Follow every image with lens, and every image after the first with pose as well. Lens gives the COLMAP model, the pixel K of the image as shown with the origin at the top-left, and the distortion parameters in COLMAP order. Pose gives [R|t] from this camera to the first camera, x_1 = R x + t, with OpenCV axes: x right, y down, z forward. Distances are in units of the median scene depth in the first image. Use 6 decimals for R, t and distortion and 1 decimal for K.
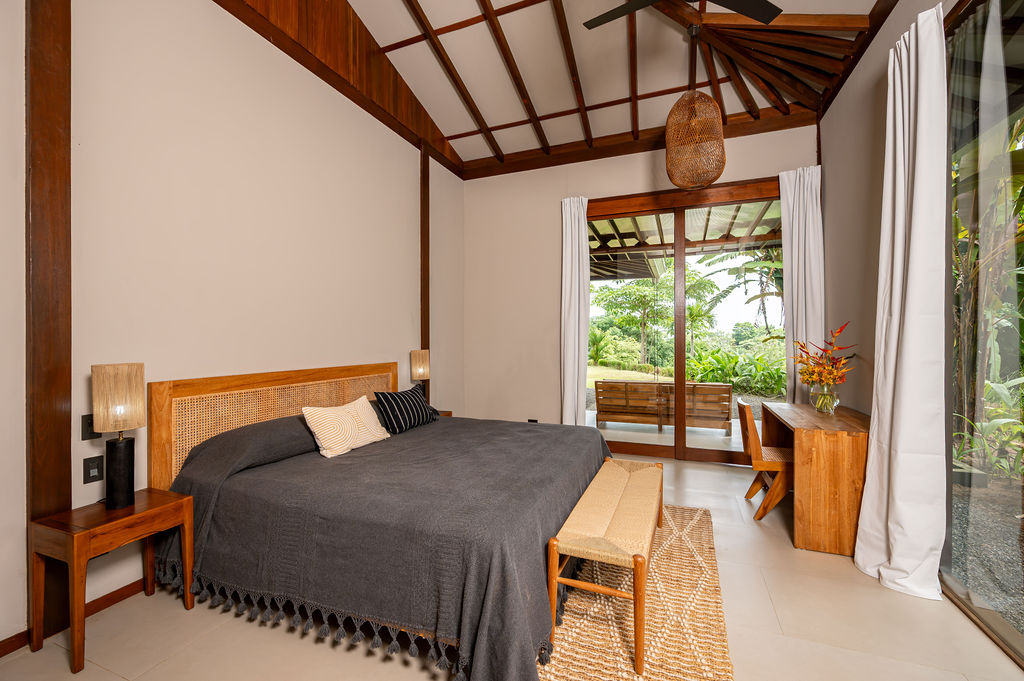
lens RADIAL K [[418.8, 0, 511.4], [0, 418.8, 333.4], [0, 0, 1]] dist [-0.005666, -0.002866]
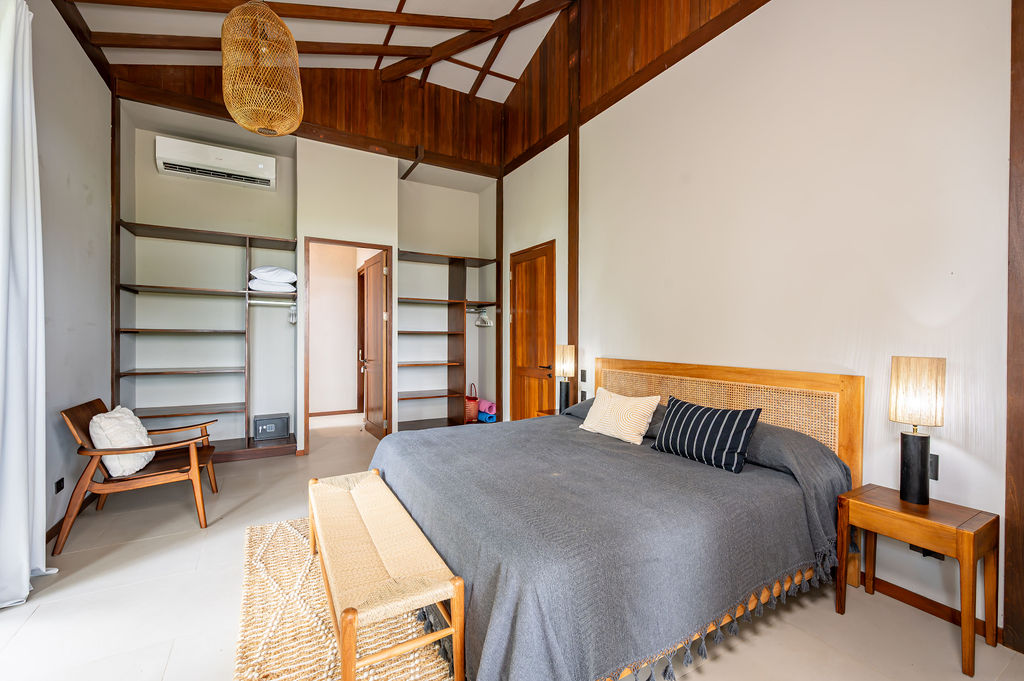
lens RADIAL K [[418.8, 0, 511.2], [0, 418.8, 341.2], [0, 0, 1]] dist [-0.005666, -0.002866]
pose [[-0.616681, 0.004557, -0.787200, 0.599342], [-0.001175, 0.999977, 0.006709, 0.030332], [0.787212, 0.005062, -0.616661, 1.435255]]
